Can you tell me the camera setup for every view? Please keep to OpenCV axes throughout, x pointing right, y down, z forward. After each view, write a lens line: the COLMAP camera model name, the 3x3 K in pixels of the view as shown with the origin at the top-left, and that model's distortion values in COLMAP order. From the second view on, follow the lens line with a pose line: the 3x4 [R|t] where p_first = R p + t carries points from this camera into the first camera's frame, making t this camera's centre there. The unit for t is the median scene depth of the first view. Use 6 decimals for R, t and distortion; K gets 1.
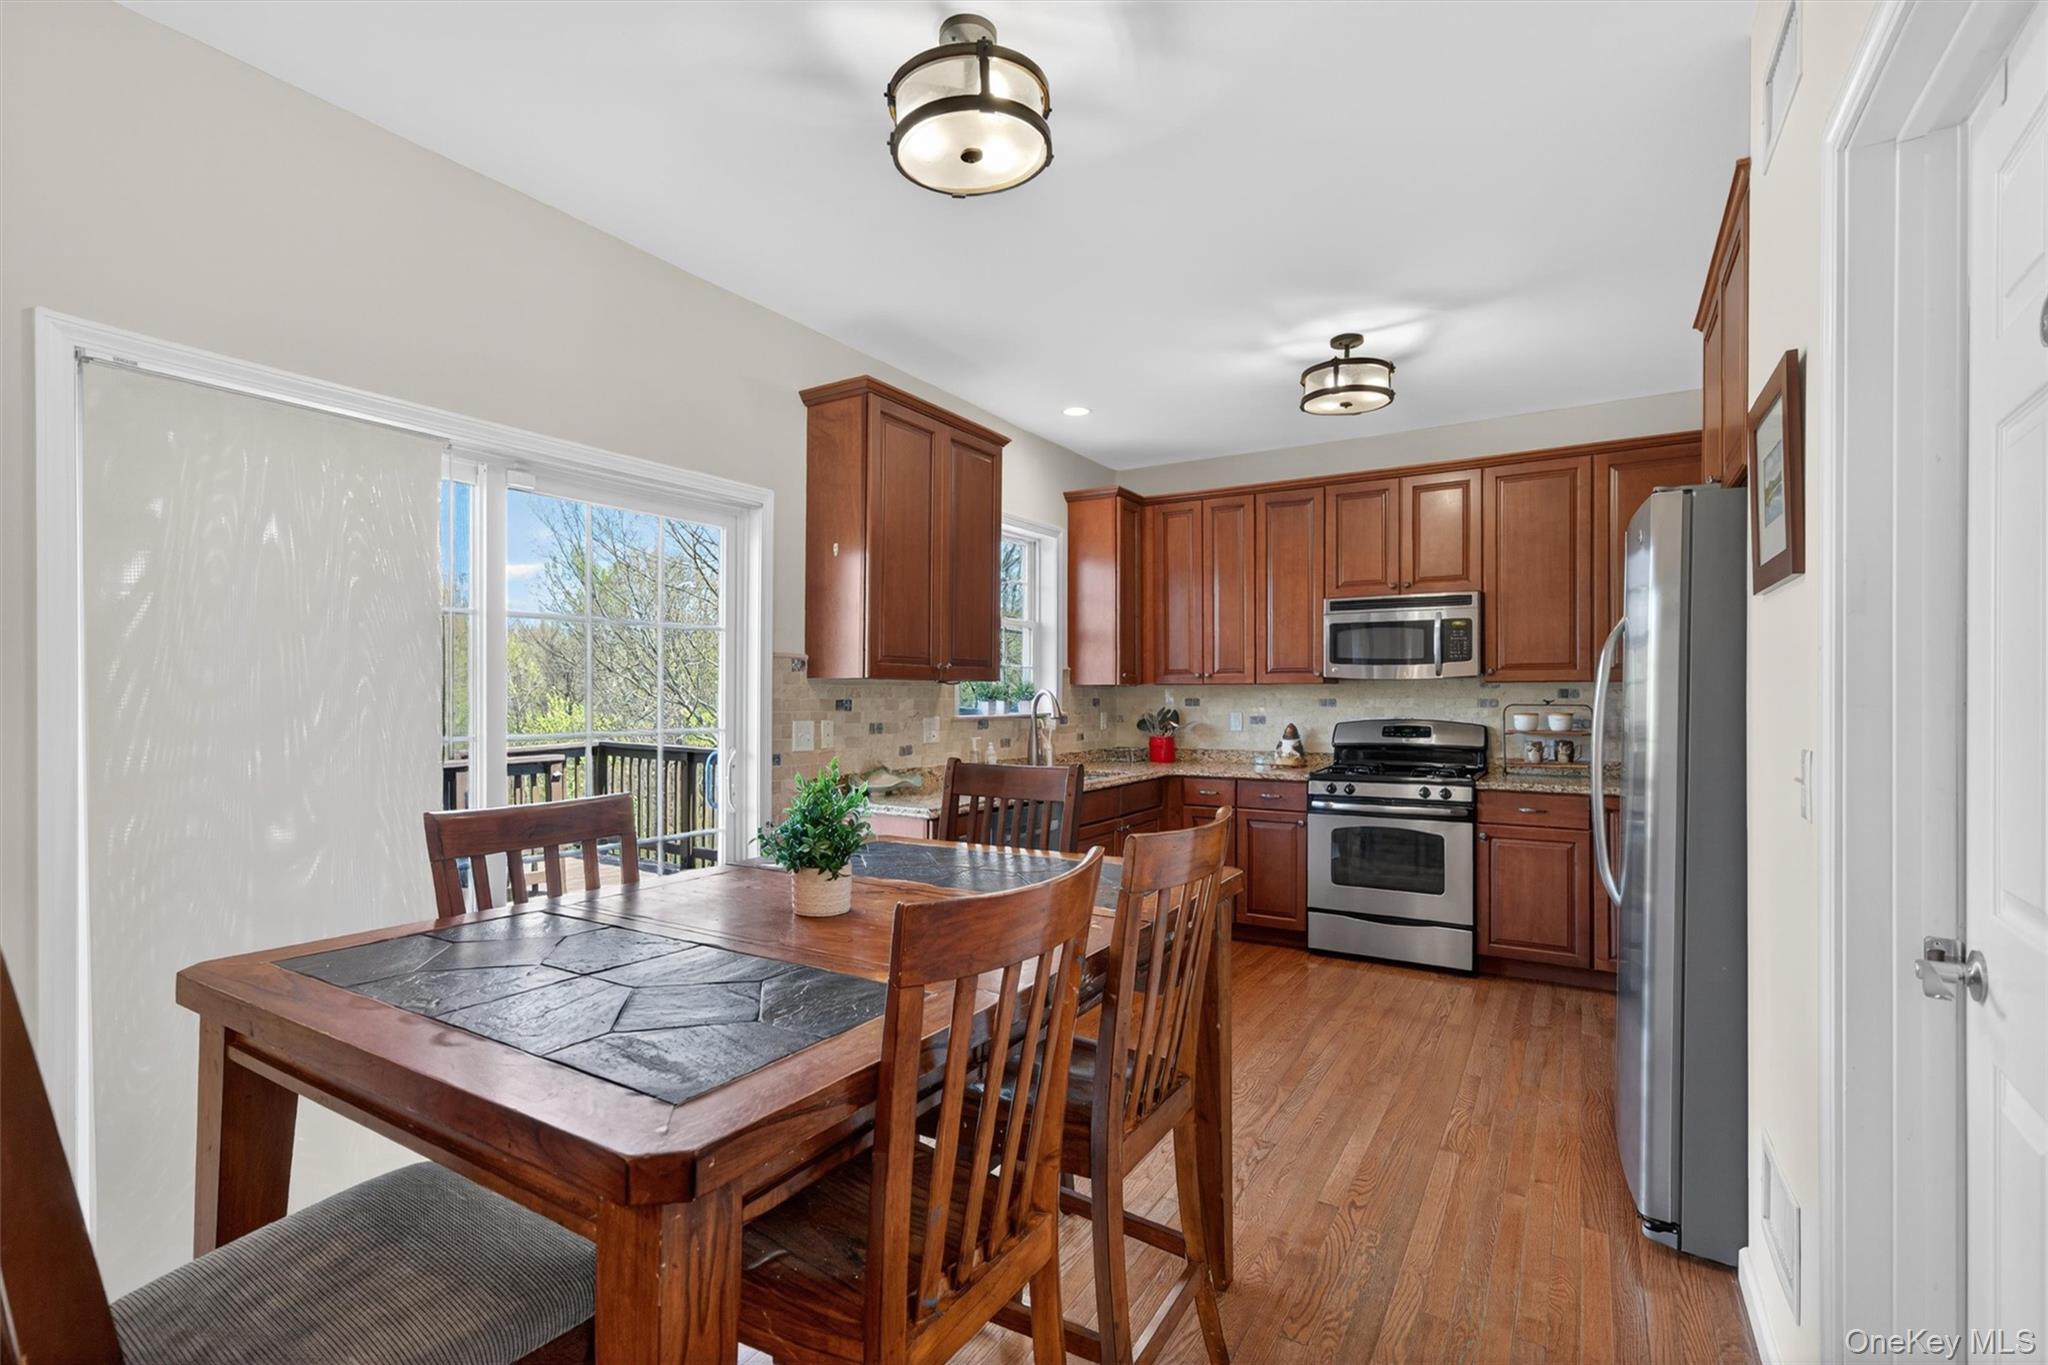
lens RADIAL K [[921.3, 0, 1029.6], [0, 921.3, 695.0], [0, 0, 1]] dist [-0.041344, 0.052676]
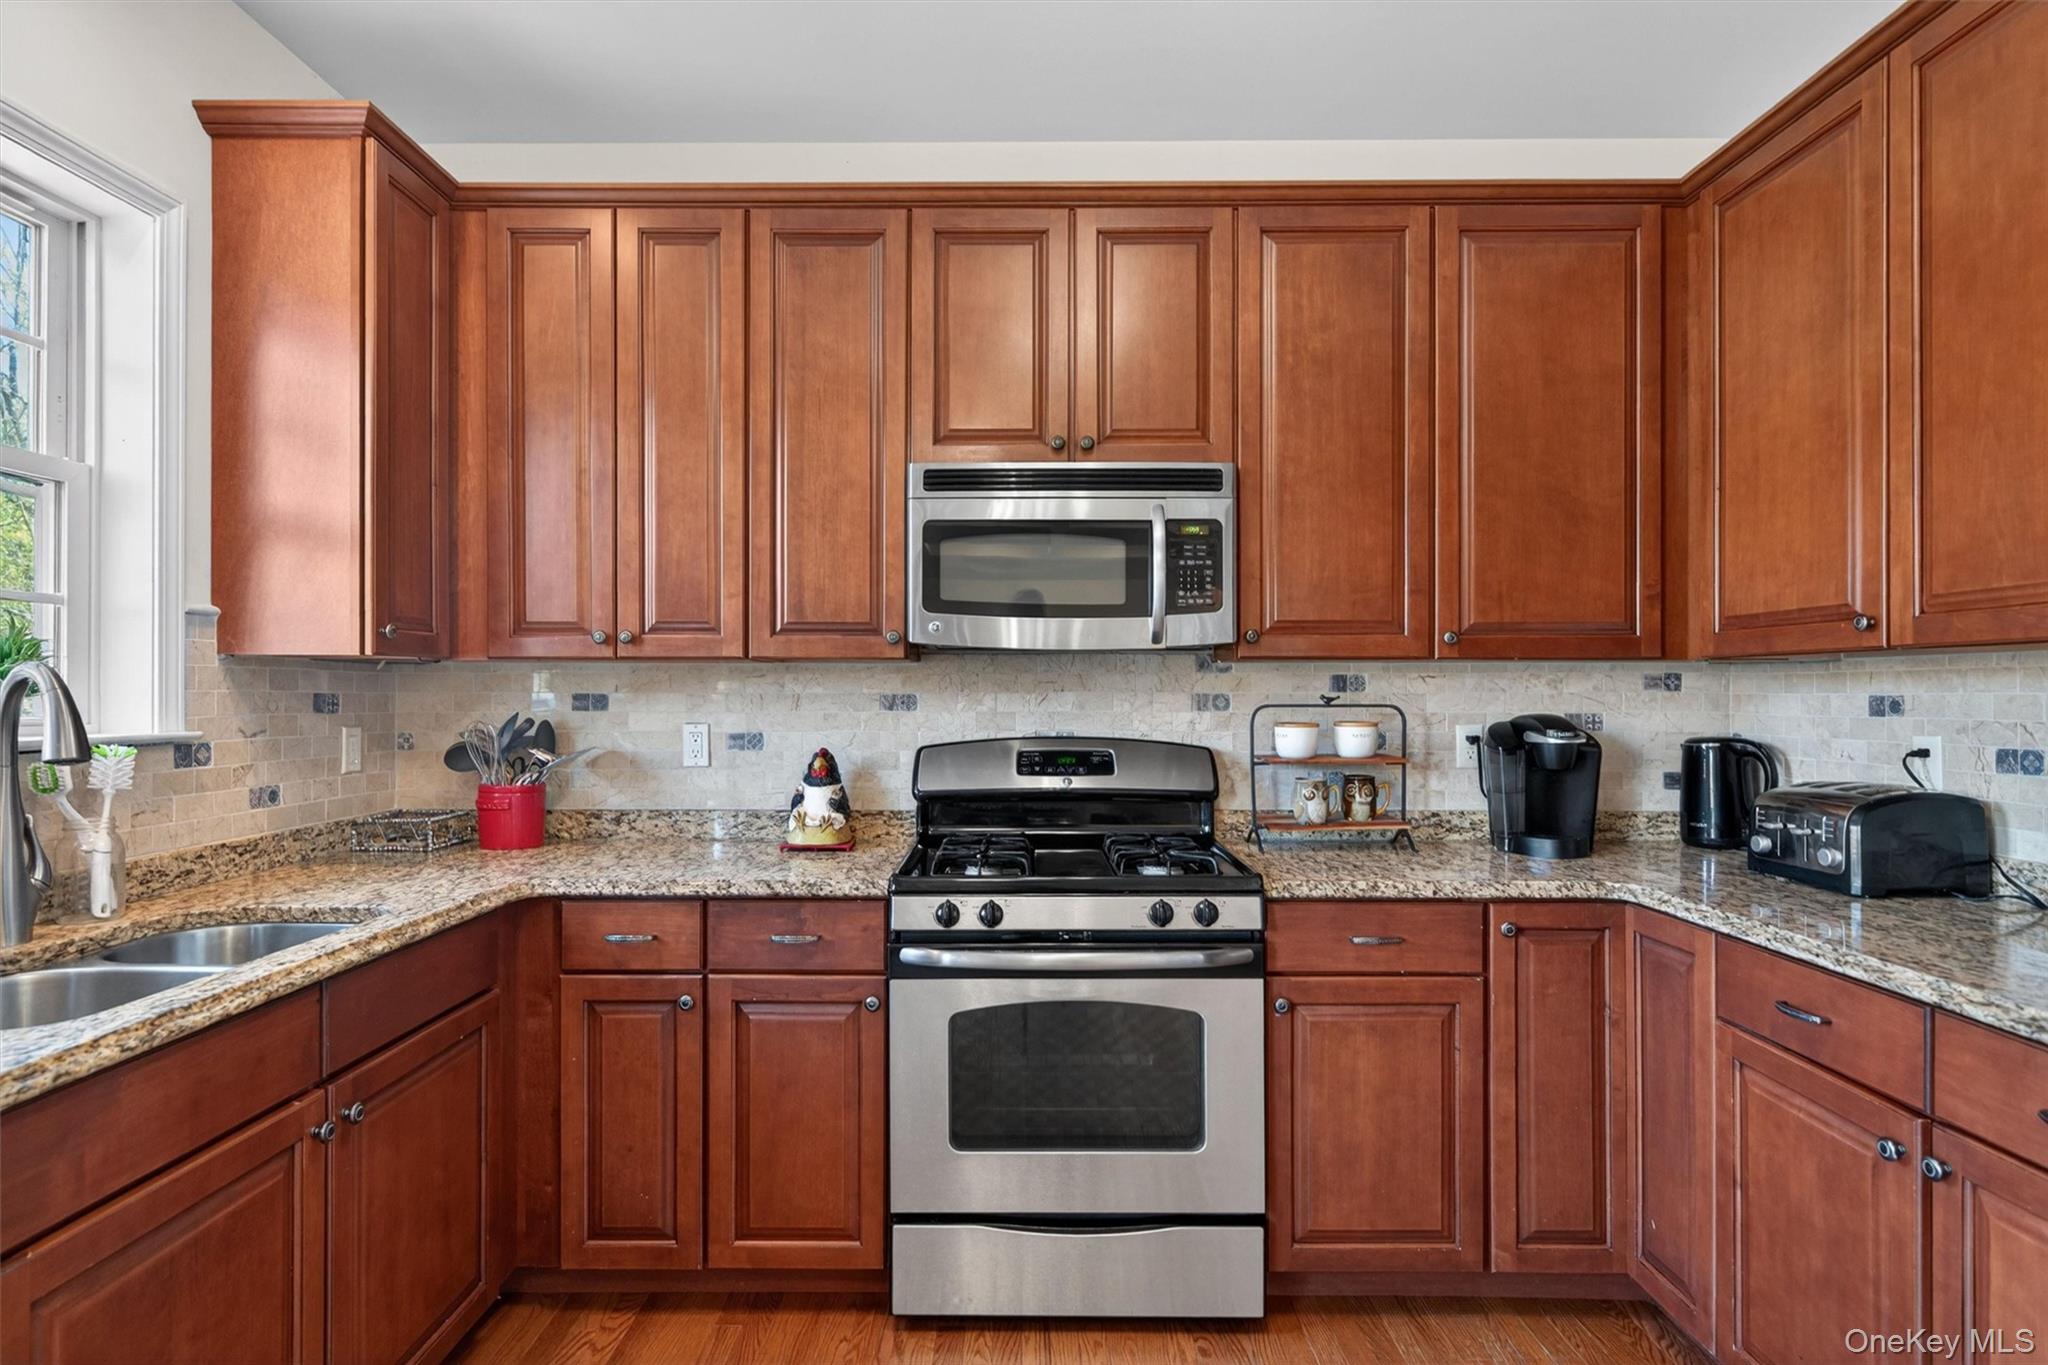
lens RADIAL K [[1083.3, 0, 1024.7], [0, 1083.3, 685.8], [0, 0, 1]] dist [0.006018, 0.002468]
pose [[0.855756, 0.002924, 0.517371, 0.105551], [-0.001398, 0.999993, -0.003339, 0.001939], [-0.517377, 0.002135, 0.855755, 0.550635]]
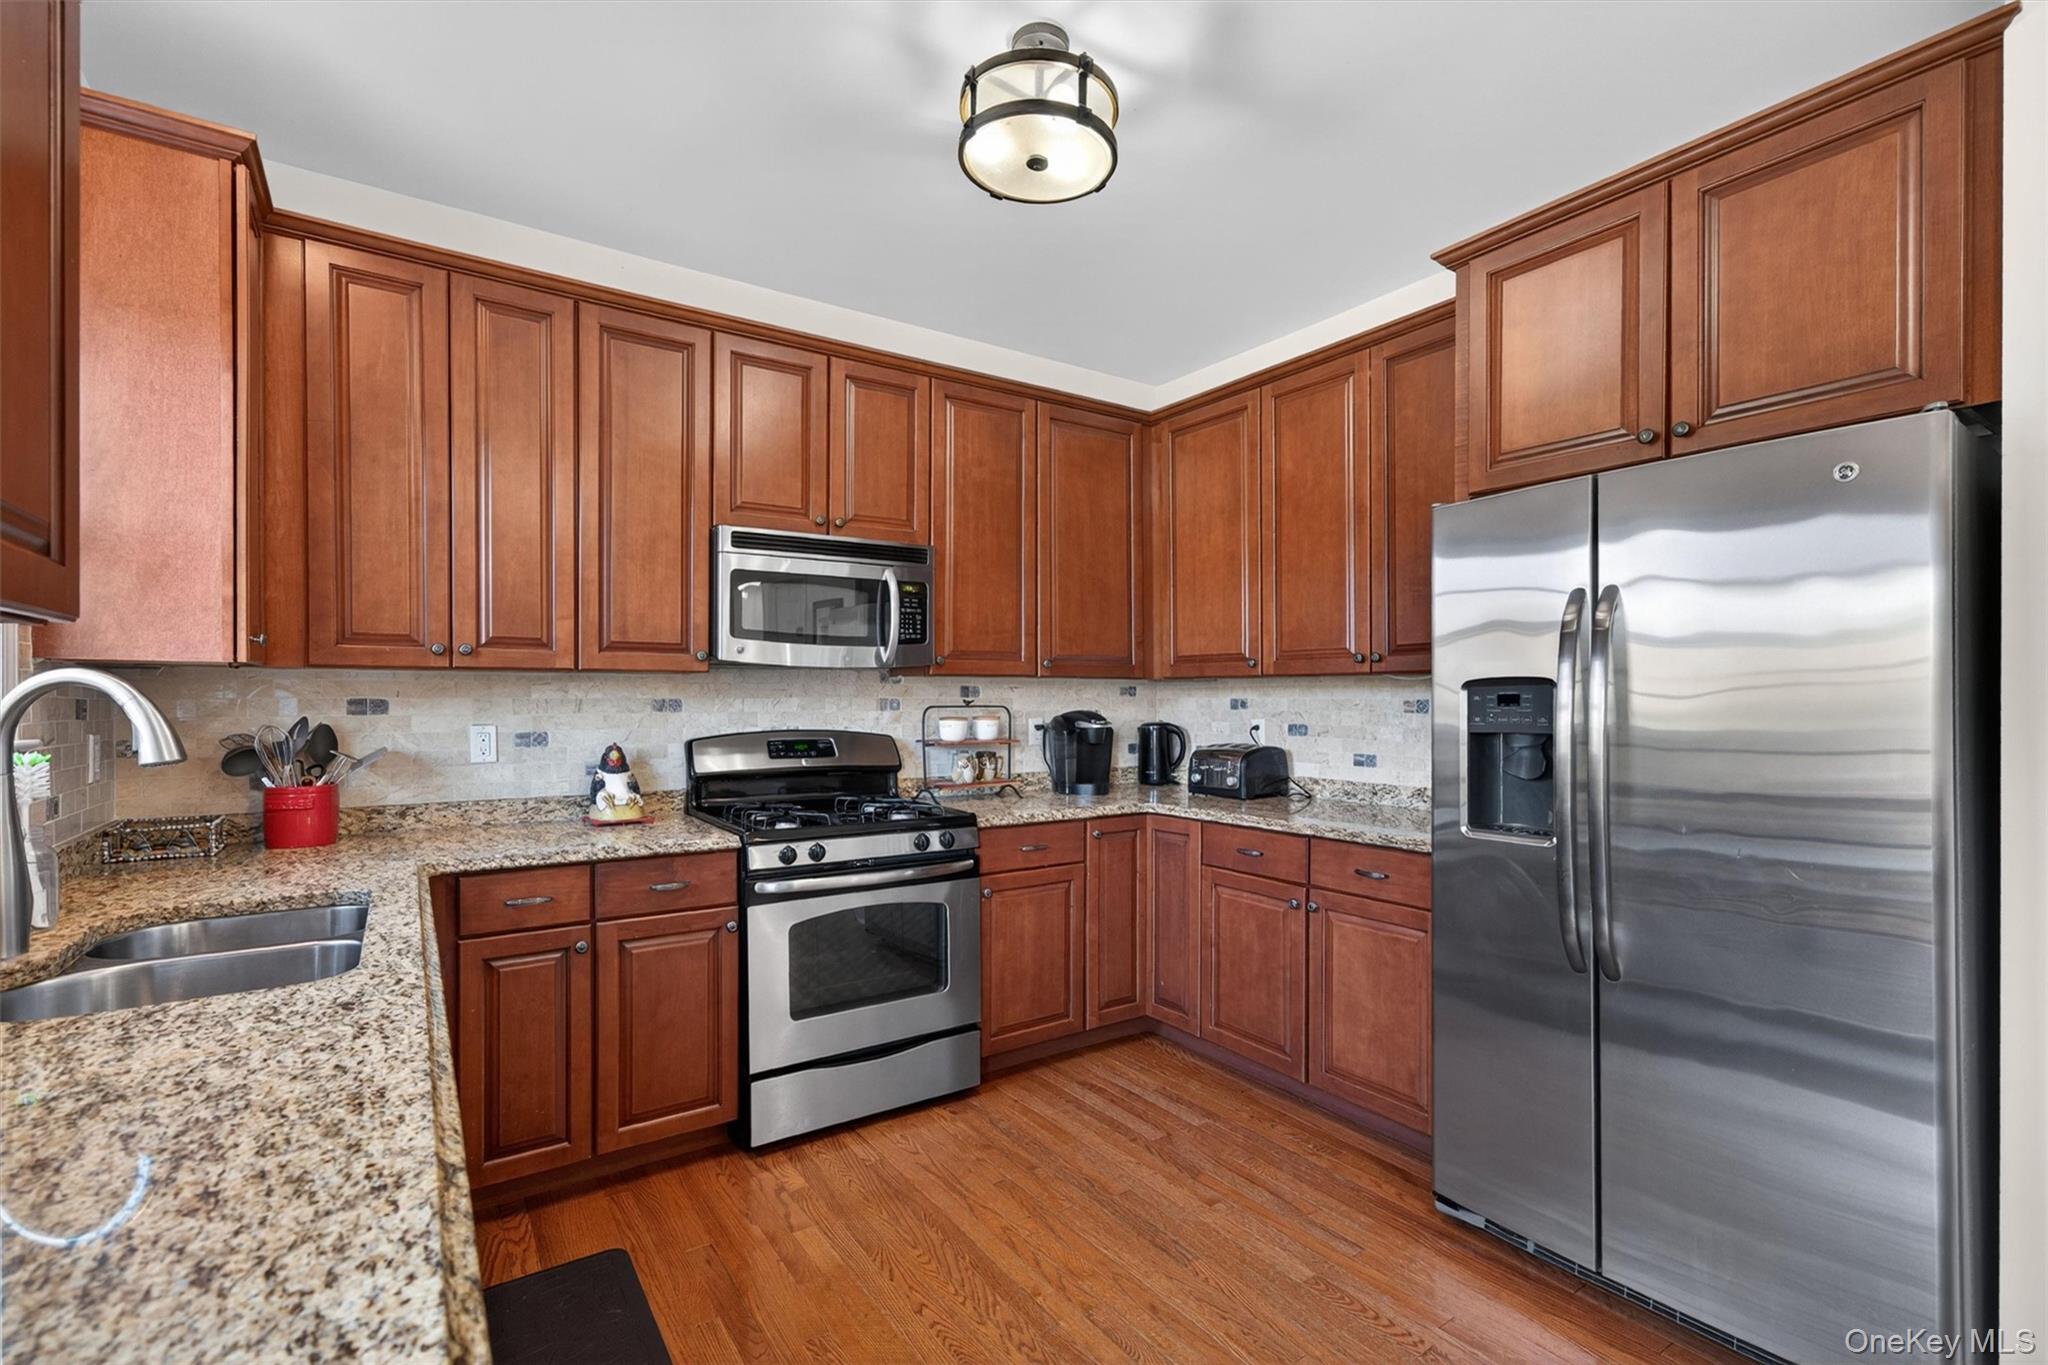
lens RADIAL K [[921.3, 0, 1029.6], [0, 921.3, 695.0], [0, 0, 1]] dist [-0.041344, 0.052676]
pose [[0.410384, 0.001078, 0.911912, -0.127448], [-0.002571, 0.999997, -0.000025, 0.001283], [-0.911909, -0.002334, 0.410385, 0.605941]]
